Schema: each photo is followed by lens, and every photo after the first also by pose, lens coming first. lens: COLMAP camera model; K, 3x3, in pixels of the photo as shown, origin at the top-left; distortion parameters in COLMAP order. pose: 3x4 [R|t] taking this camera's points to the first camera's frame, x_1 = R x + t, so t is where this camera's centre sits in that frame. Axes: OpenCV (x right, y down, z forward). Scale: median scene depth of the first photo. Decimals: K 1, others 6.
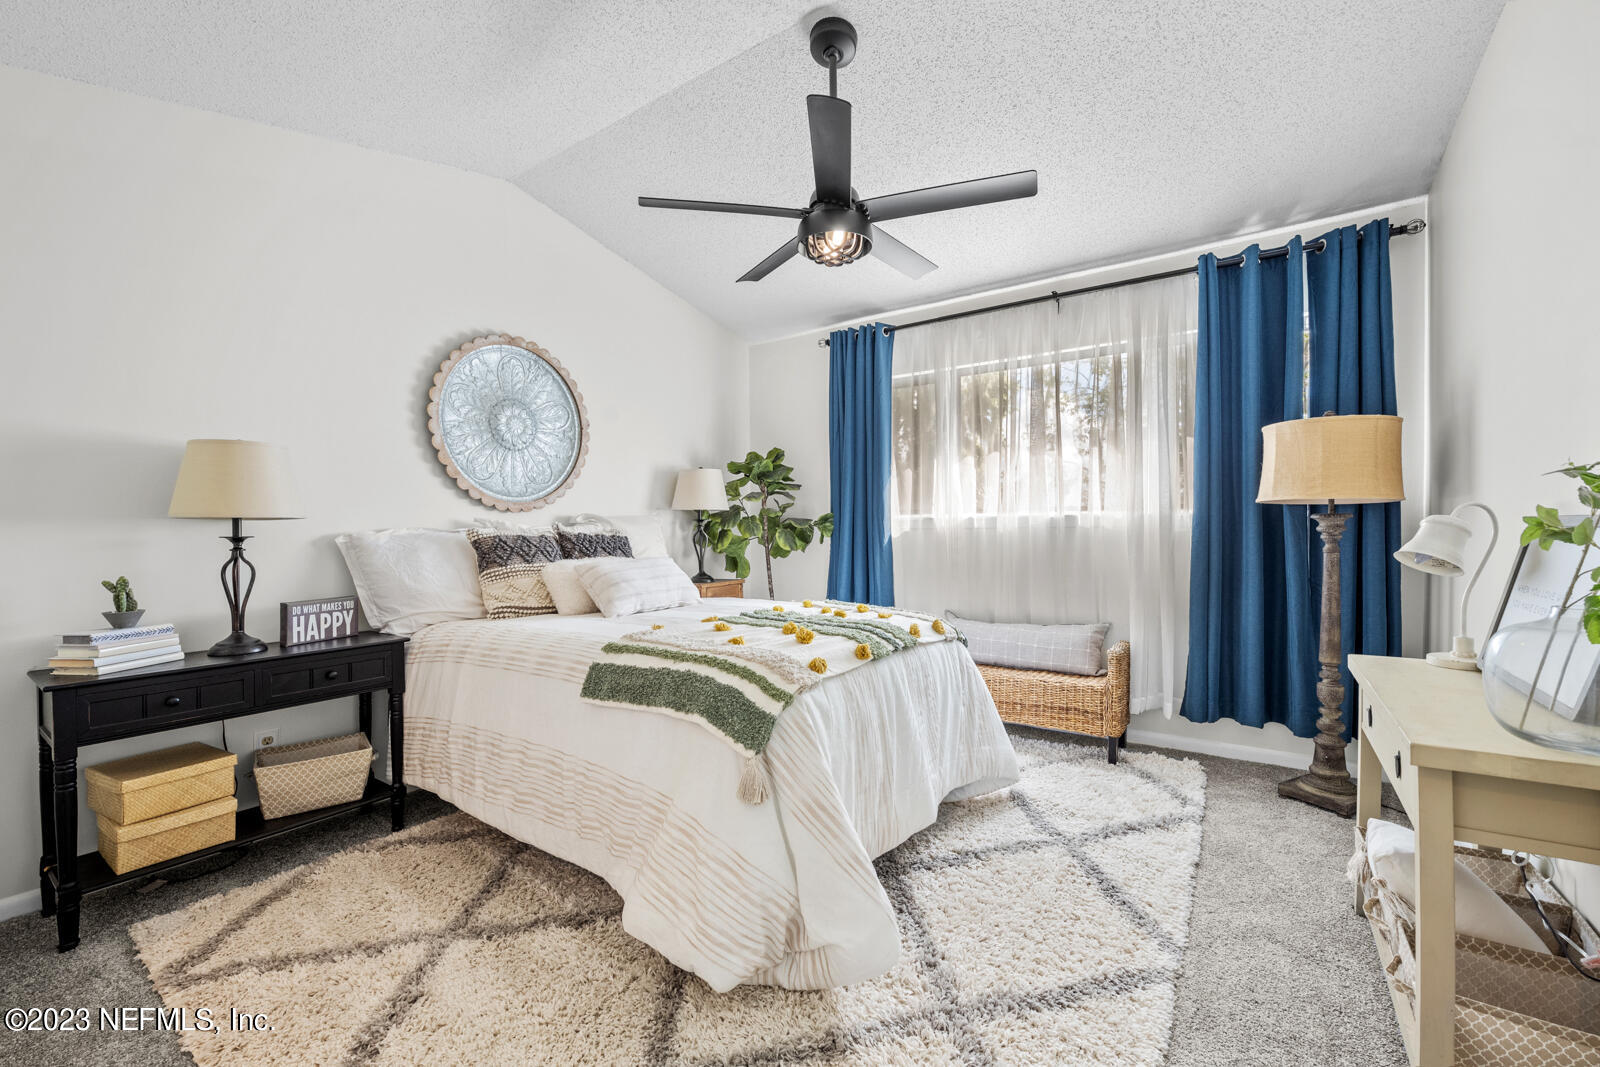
lens RADIAL K [[643.7, 0, 808.5], [0, 643.7, 533.5], [0, 0, 1]] dist [-0.004459, 0.001038]
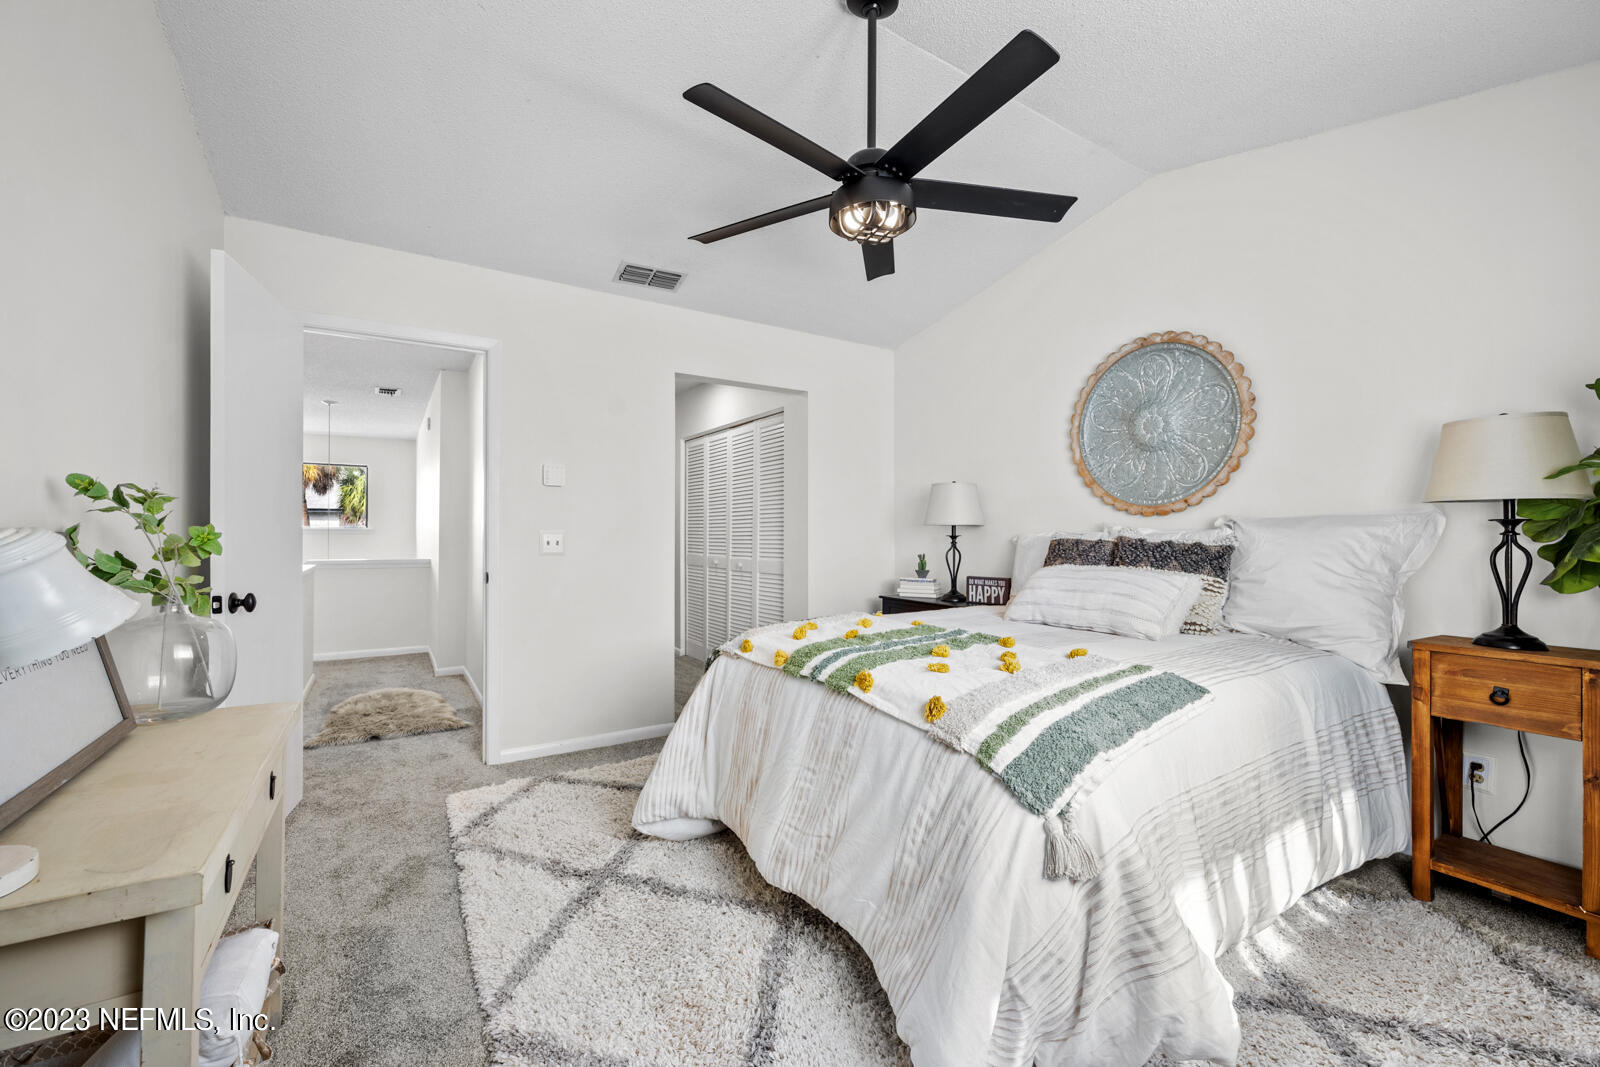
lens RADIAL K [[643.7, 0, 808.5], [0, 643.7, 523.7], [0, 0, 1]] dist [-0.004459, 0.001038]
pose [[-0.337569, 0.024378, -0.940985, 0.848839], [0.014886, 0.999678, 0.020558, -0.065278], [0.941183, -0.007068, -0.337823, 1.137469]]
